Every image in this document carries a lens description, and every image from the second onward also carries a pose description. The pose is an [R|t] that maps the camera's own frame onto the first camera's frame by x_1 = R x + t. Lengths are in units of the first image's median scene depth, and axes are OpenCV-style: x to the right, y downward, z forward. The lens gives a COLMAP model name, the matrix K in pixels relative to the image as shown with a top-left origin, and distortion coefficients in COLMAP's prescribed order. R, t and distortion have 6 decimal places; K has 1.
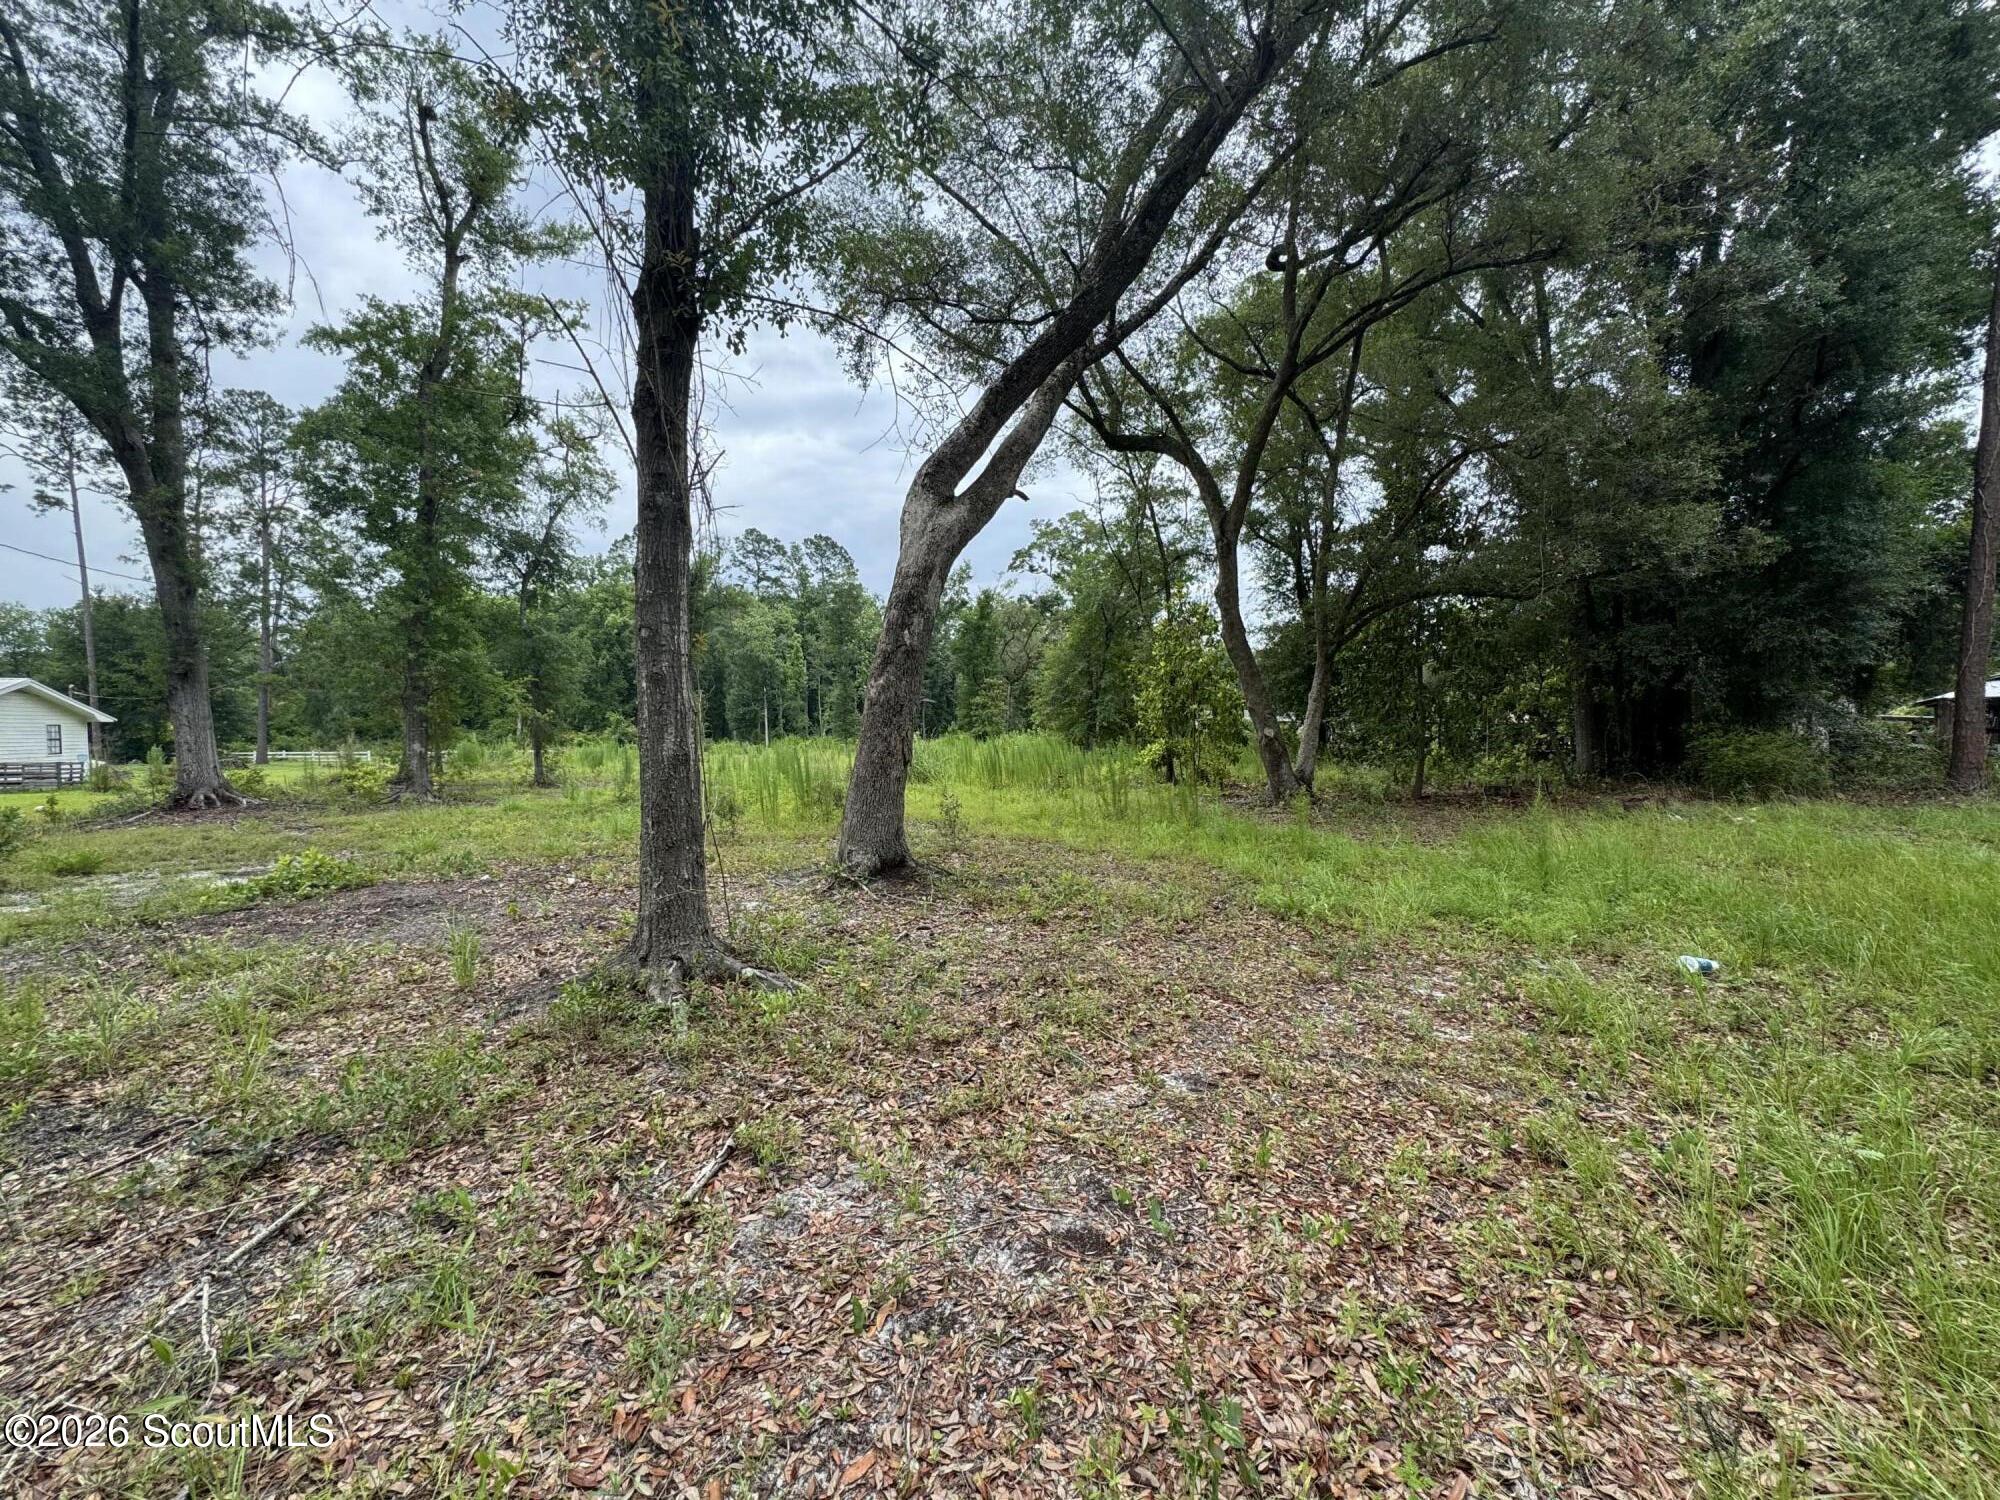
lens RADIAL K [[802.3, 0, 995.6], [0, 802.3, 751.3], [0, 0, 1]] dist [0.001098, -0.000407]
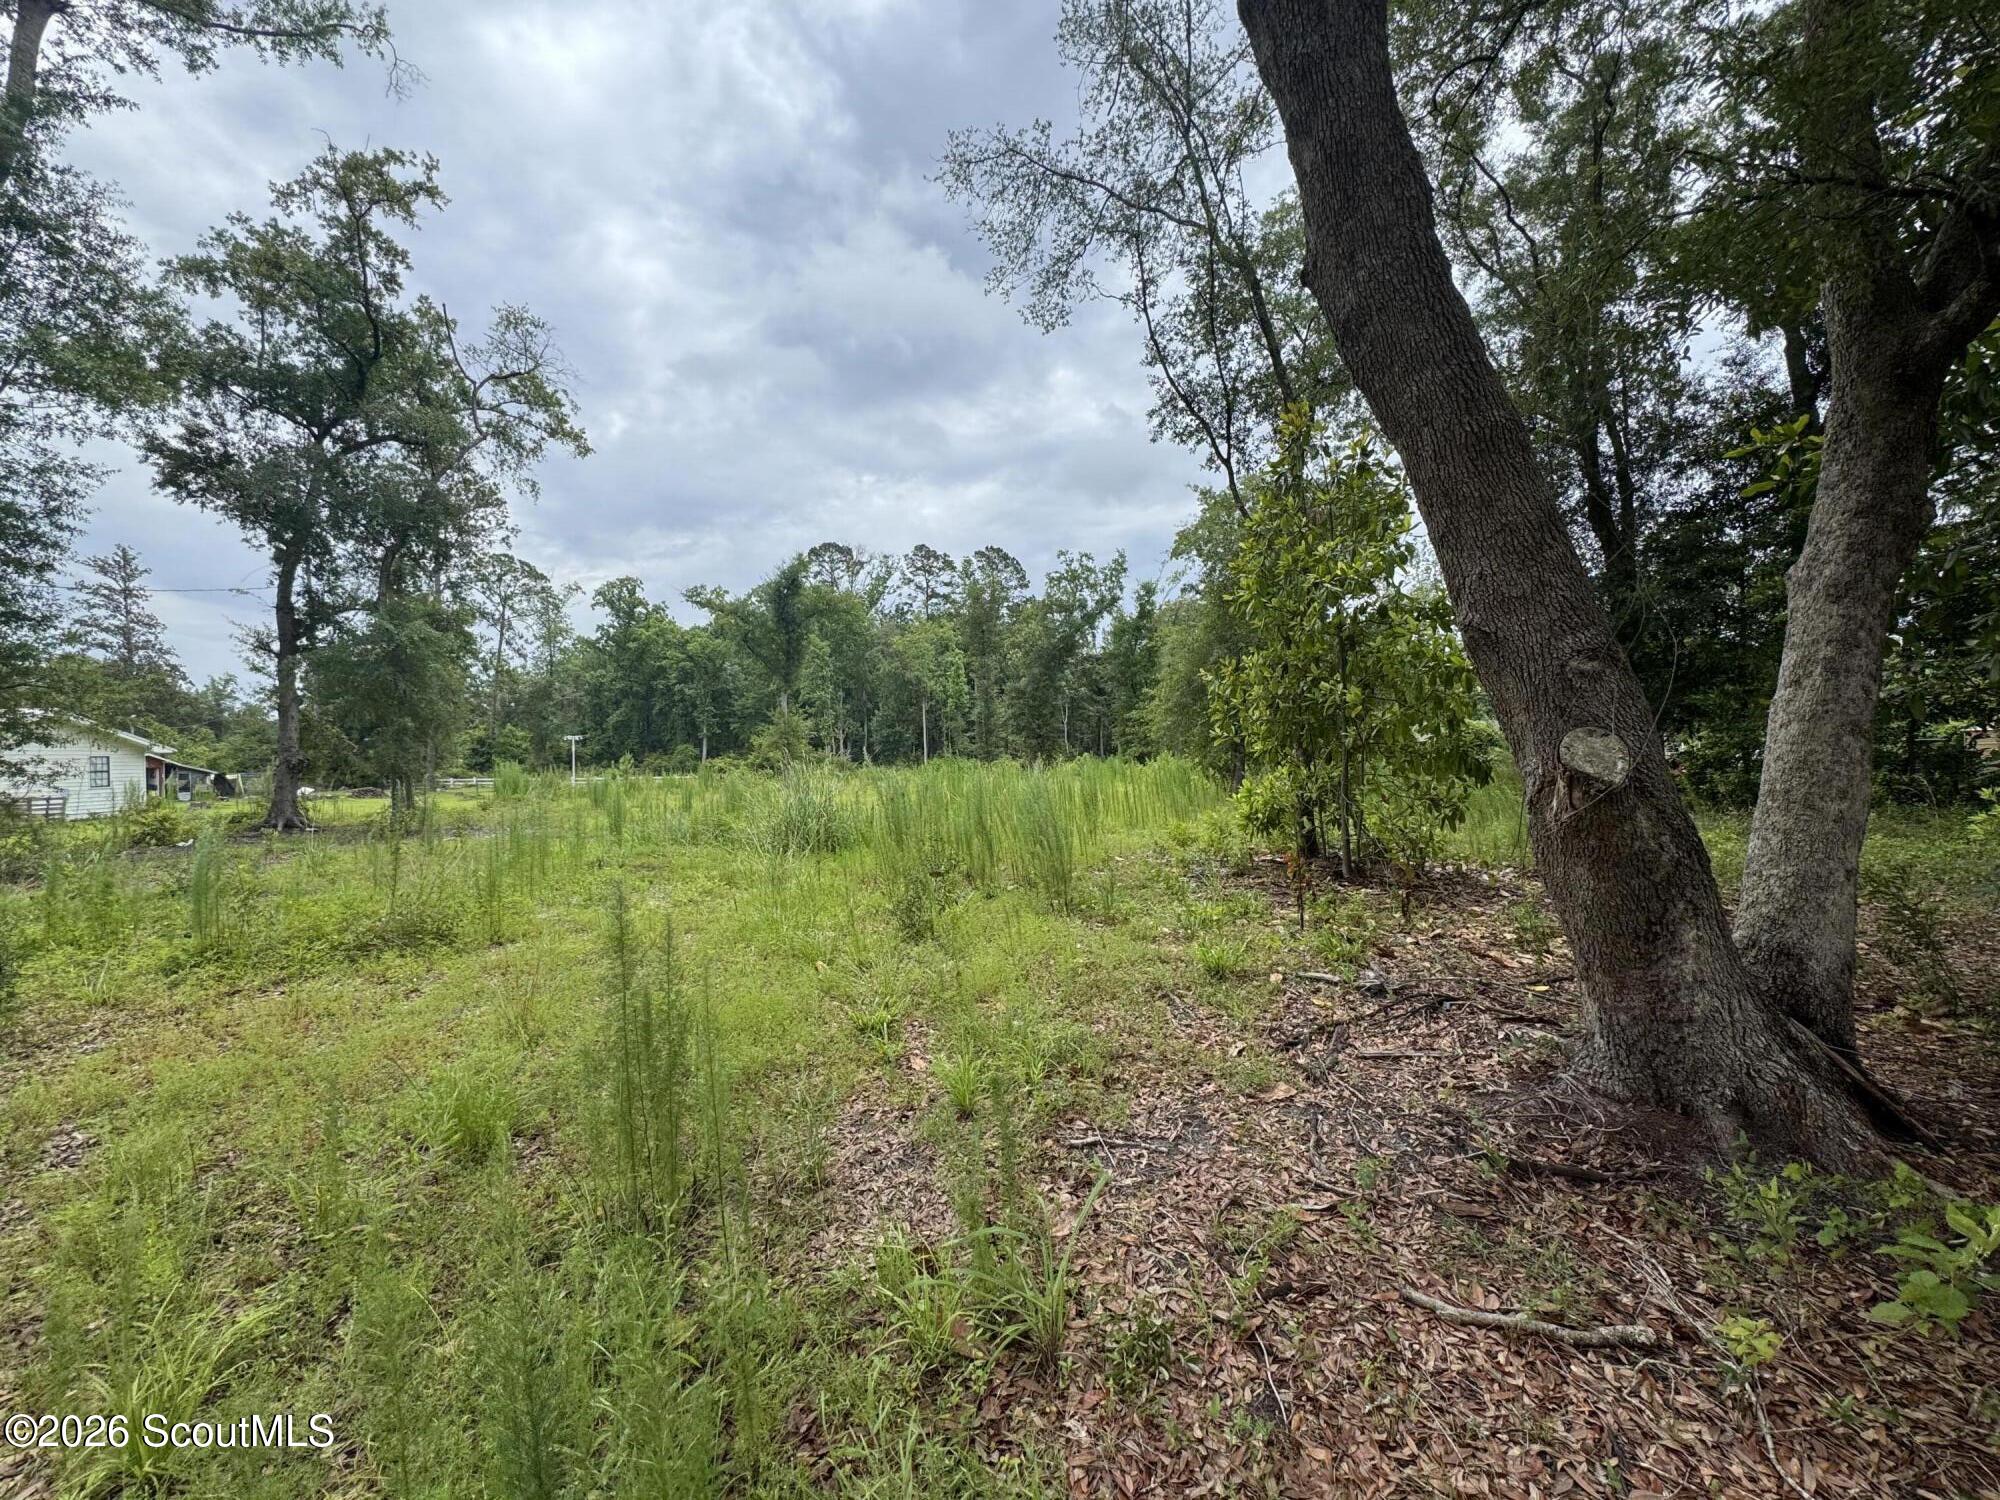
lens RADIAL K [[802.3, 0, 996.4], [0, 802.3, 752.8], [0, 0, 1]] dist [0.001098, -0.000407]
pose [[0.965743, -0.010699, -0.259281, 0.063644], [0.004396, 0.999681, -0.024880, -0.005345], [0.259464, 0.022888, 0.965481, 0.191587]]
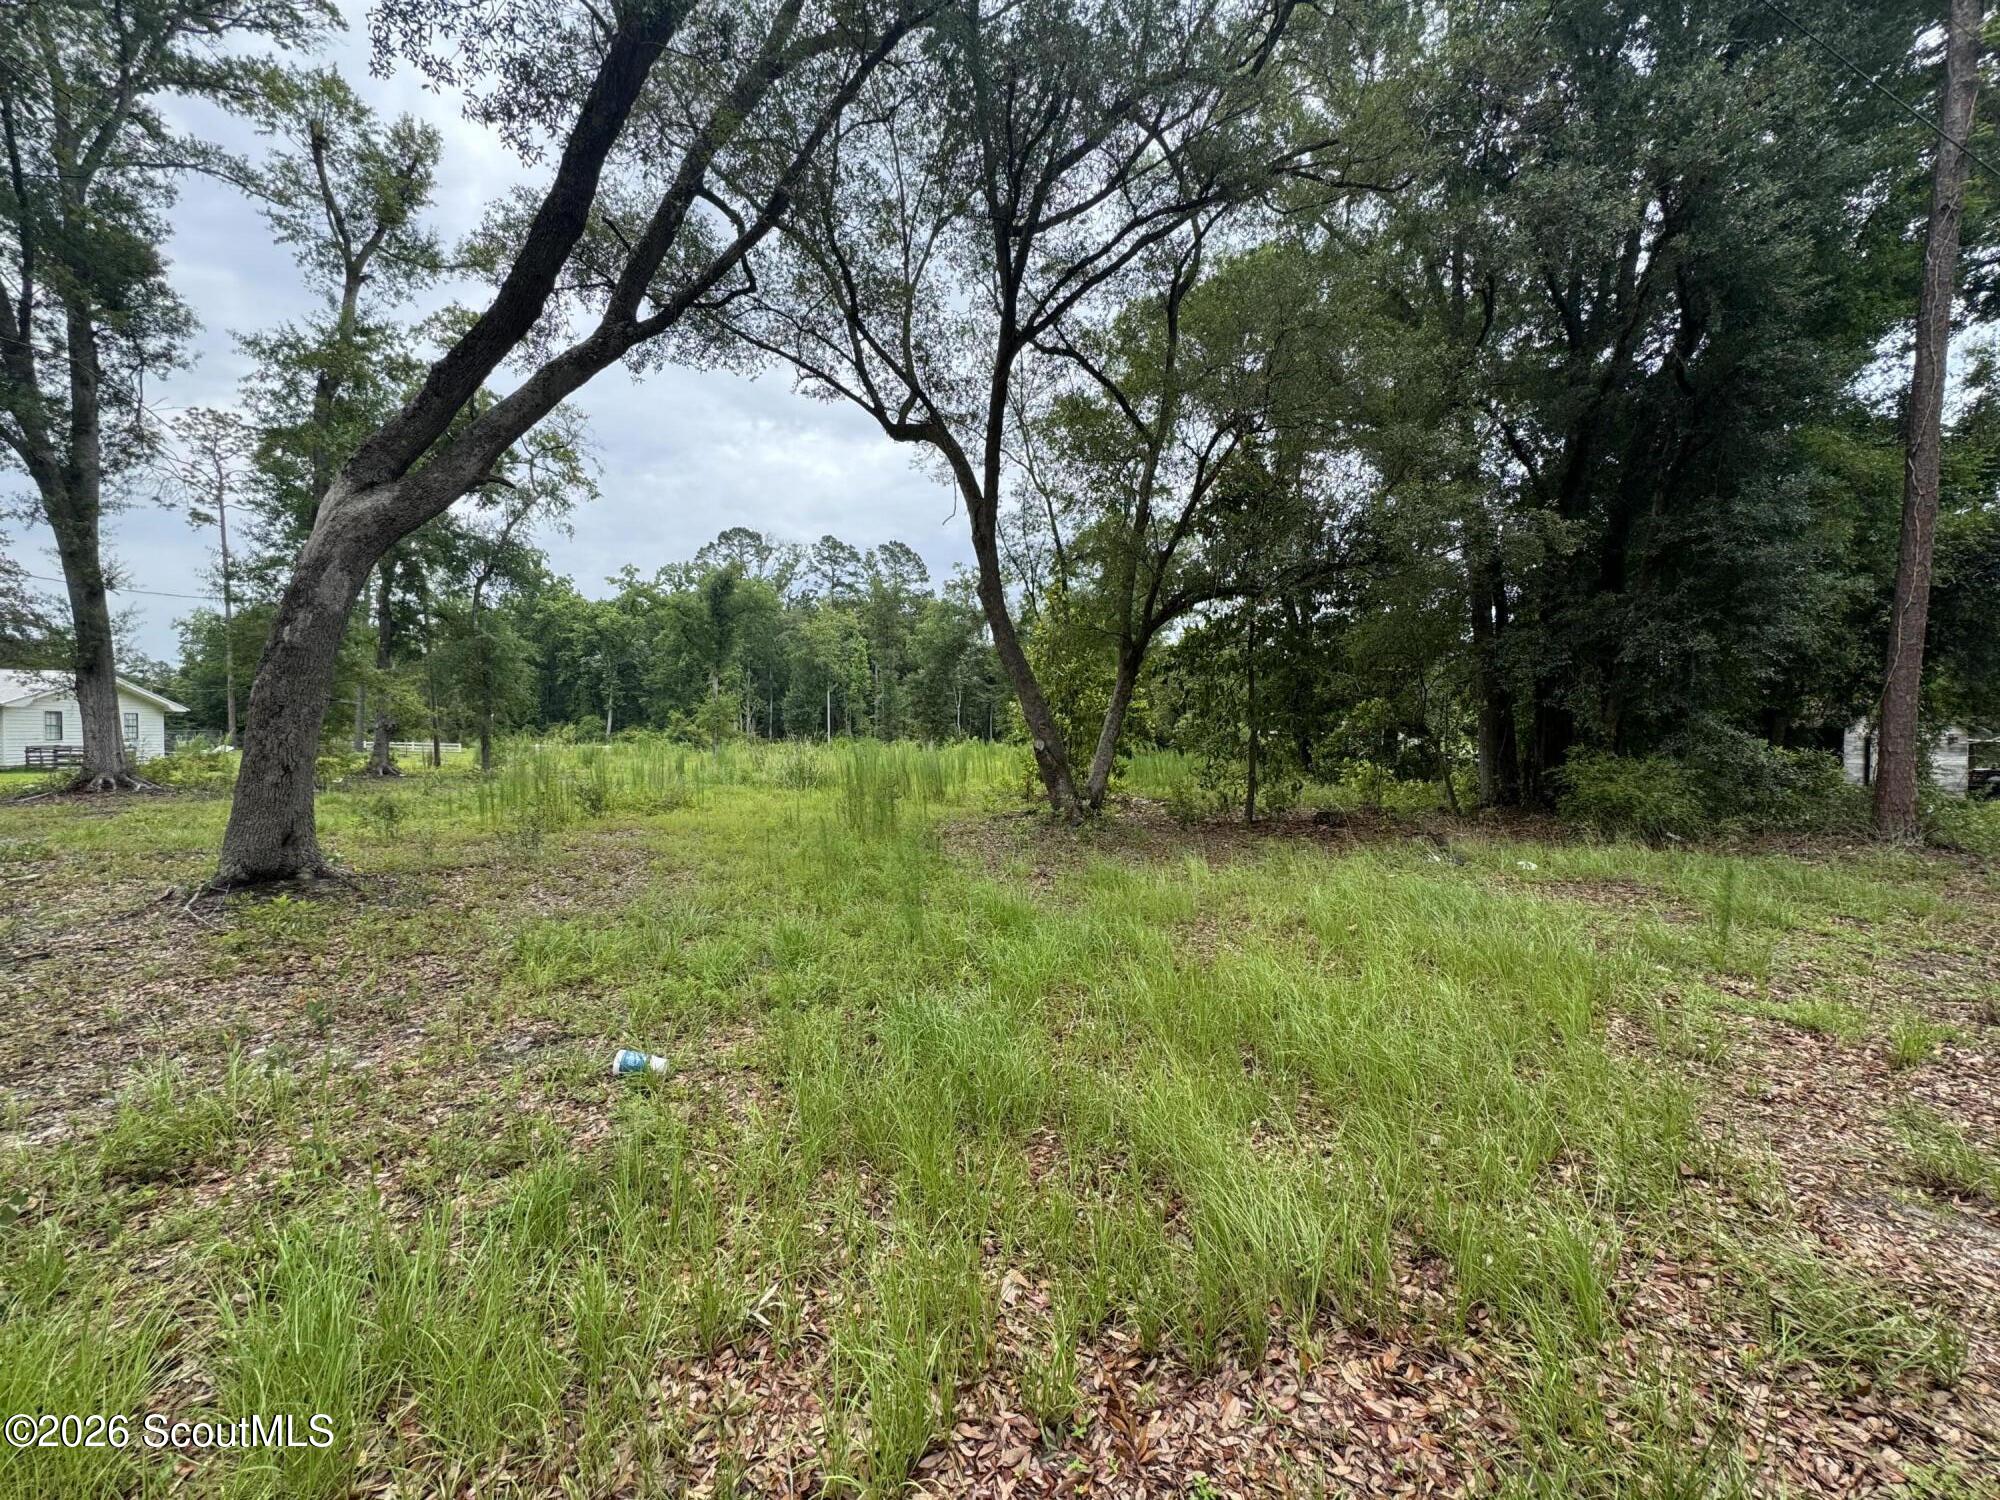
lens RADIAL K [[802.3, 0, 992.0], [0, 802.3, 751.1], [0, 0, 1]] dist [0.001098, -0.000407]
pose [[0.990567, 0.025076, -0.134712, 0.099645], [-0.026064, 0.999645, -0.005571, -0.002480], [0.134525, 0.009030, 0.990869, 0.022077]]
